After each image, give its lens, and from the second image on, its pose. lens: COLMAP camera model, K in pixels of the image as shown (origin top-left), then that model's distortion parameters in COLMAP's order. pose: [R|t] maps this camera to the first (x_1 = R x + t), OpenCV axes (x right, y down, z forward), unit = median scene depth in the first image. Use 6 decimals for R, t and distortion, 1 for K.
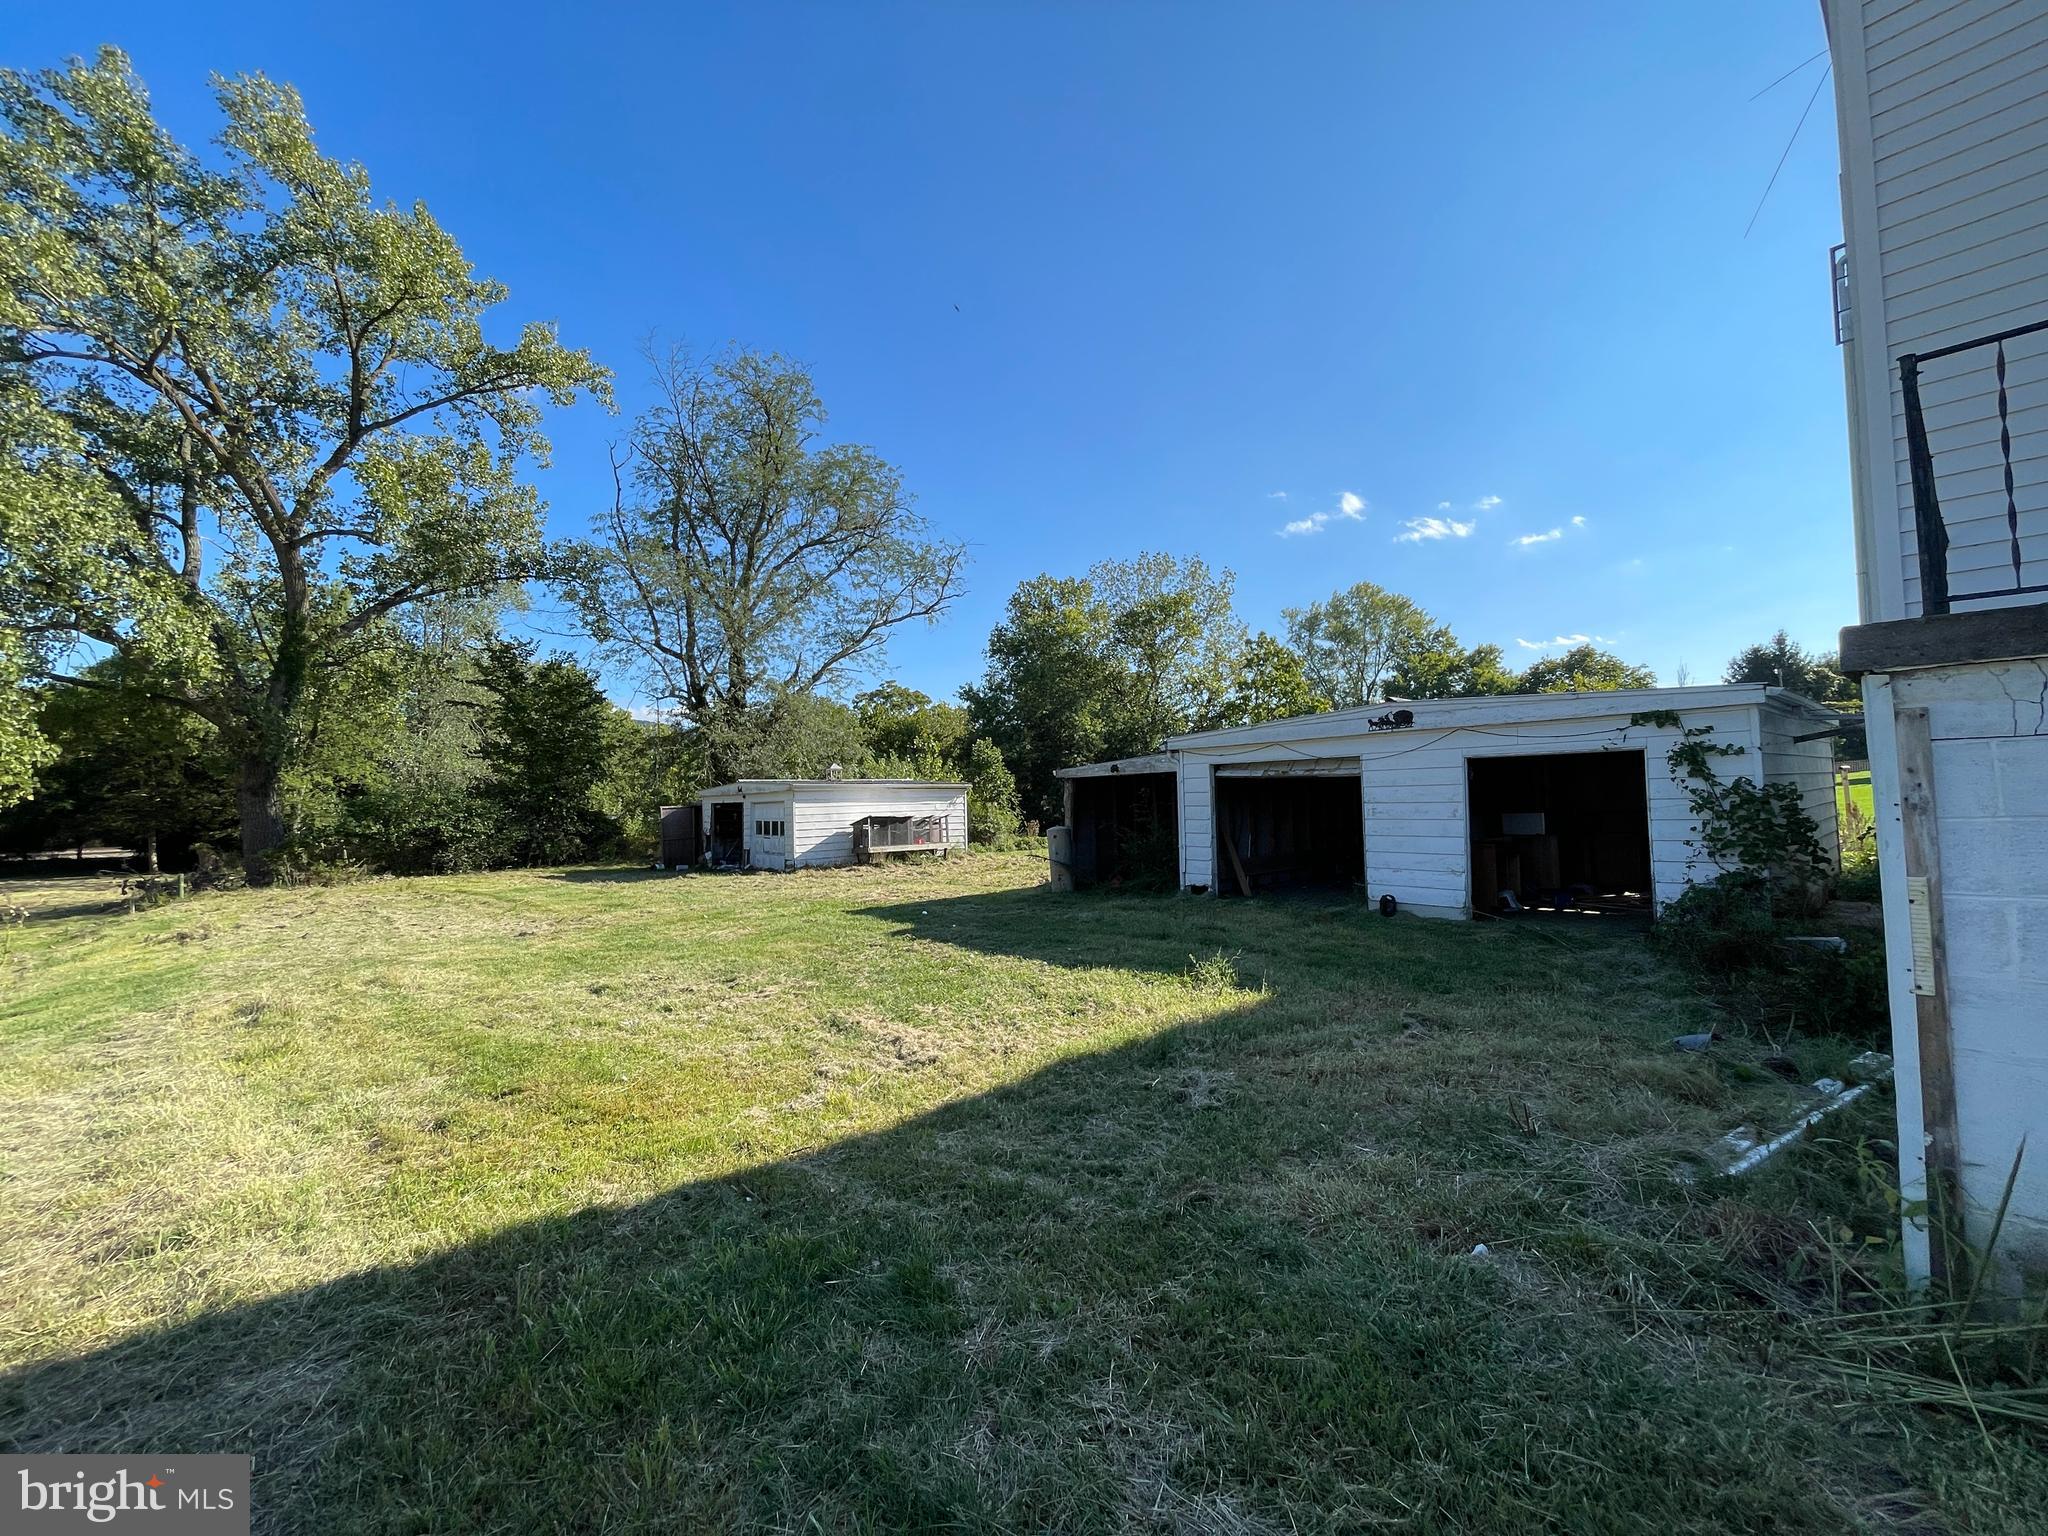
lens RADIAL K [[813.8, 0, 1028.0], [0, 813.8, 765.8], [0, 0, 1]] dist [0.000007, 0.000215]
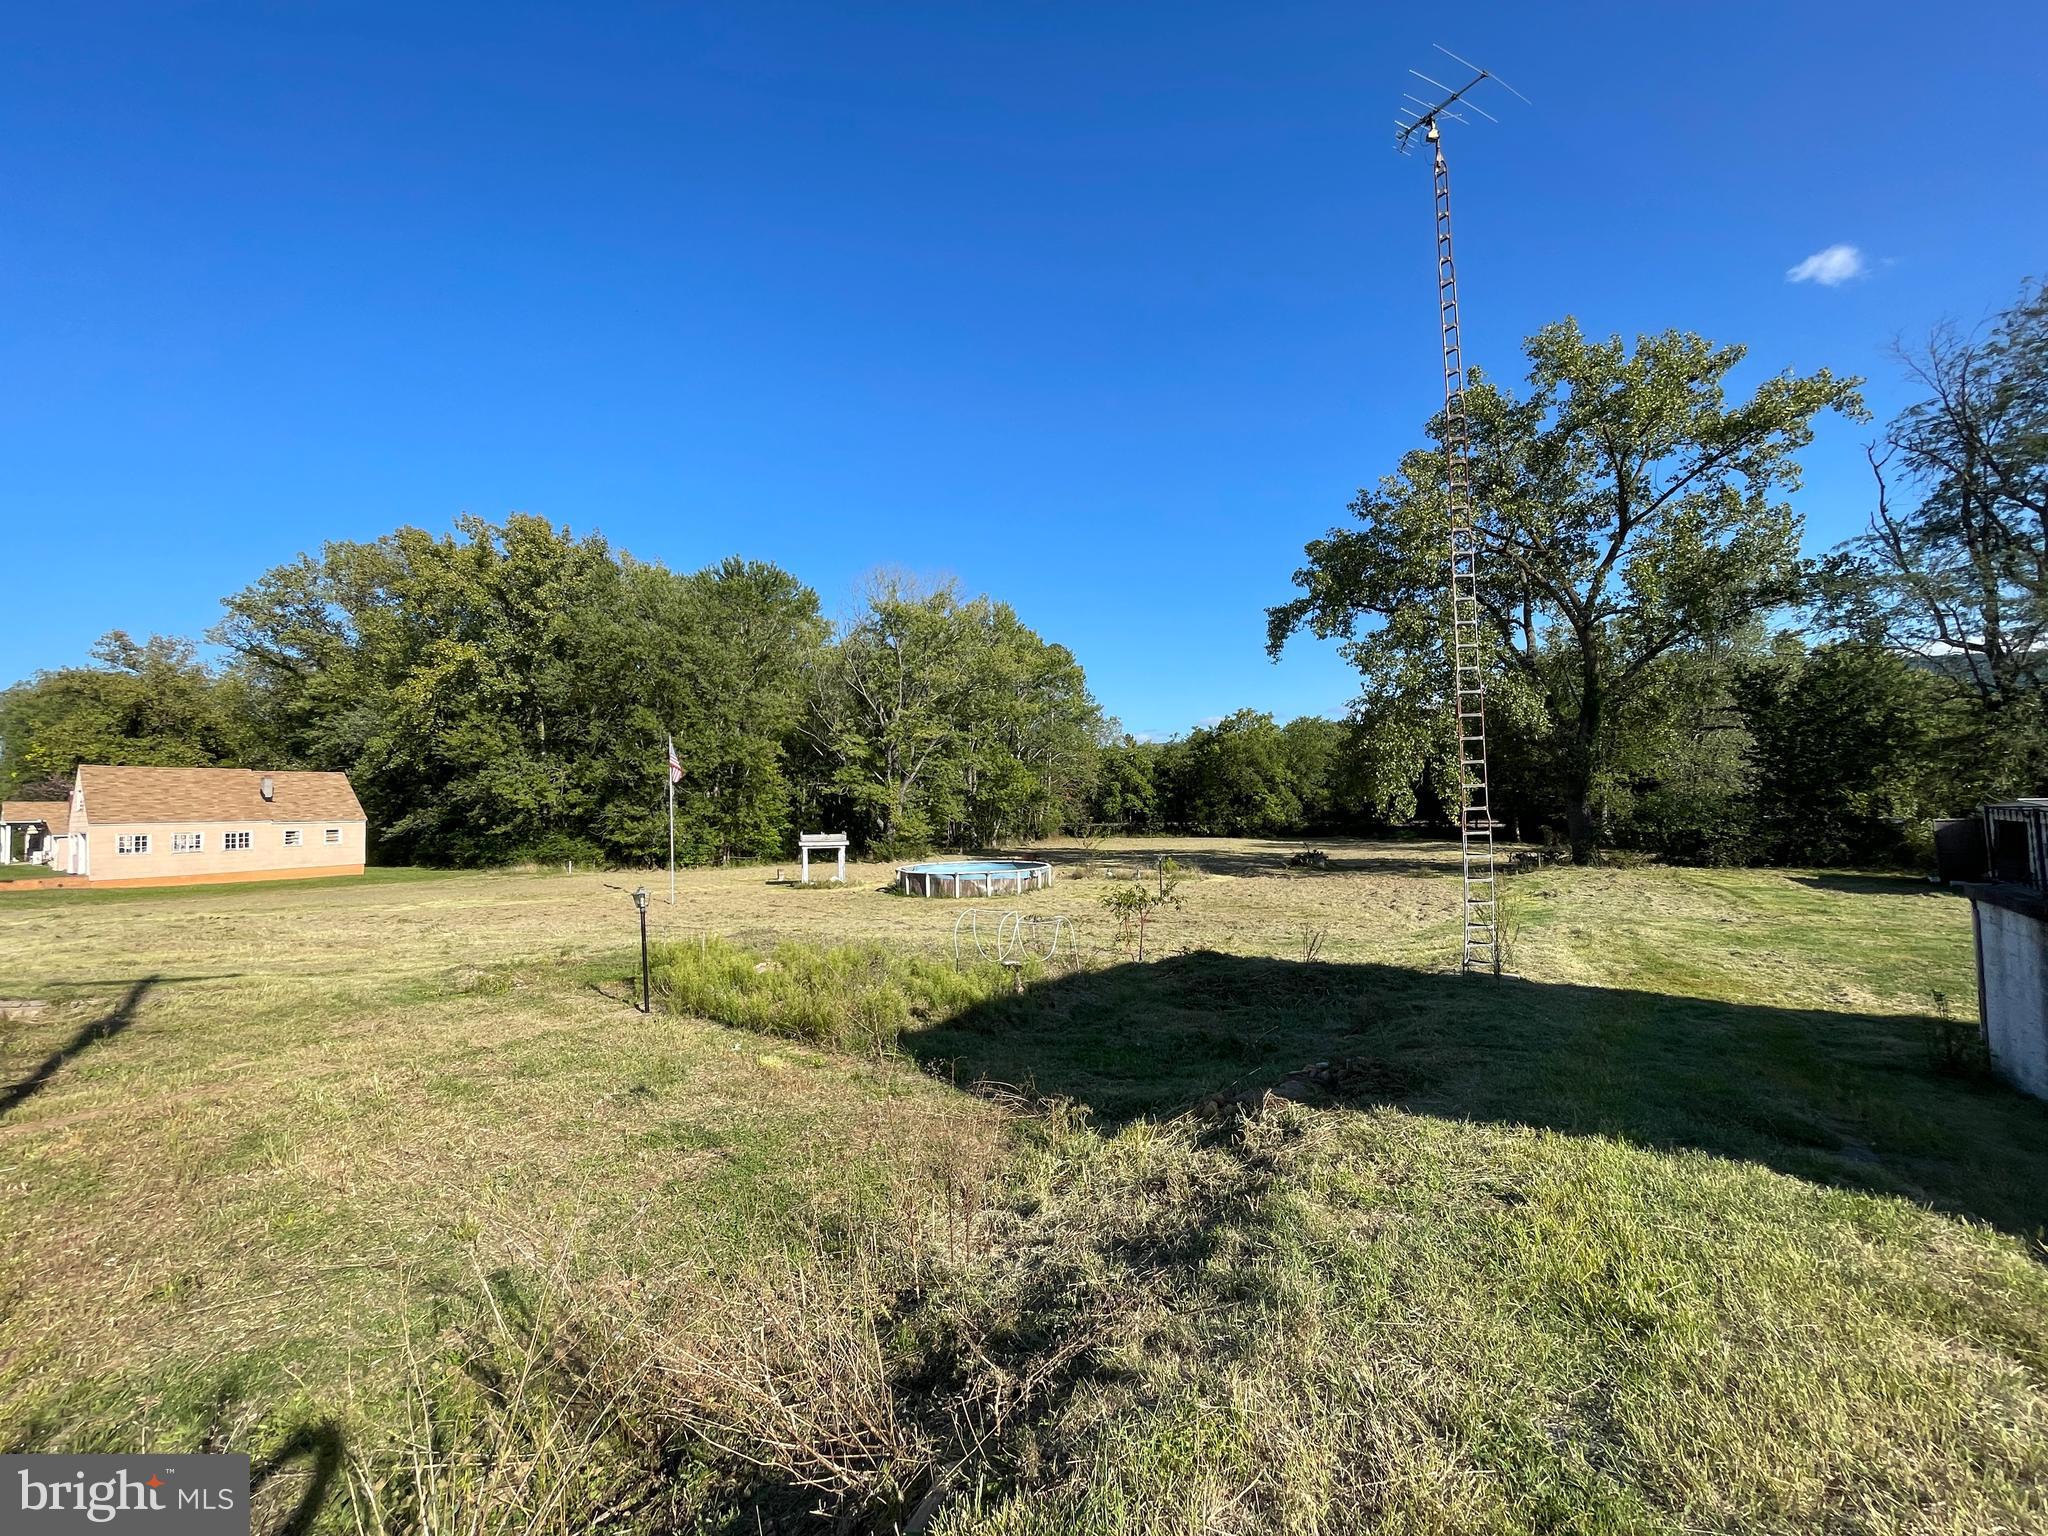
lens RADIAL K [[813.8, 0, 1028.0], [0, 813.8, 765.8], [0, 0, 1]] dist [0.000007, 0.000215]
pose [[0.216807, -0.018300, -0.976043, 0.266242], [0.055394, 0.998444, -0.006415, -0.067066], [0.974642, -0.052676, 0.217483, -0.272925]]
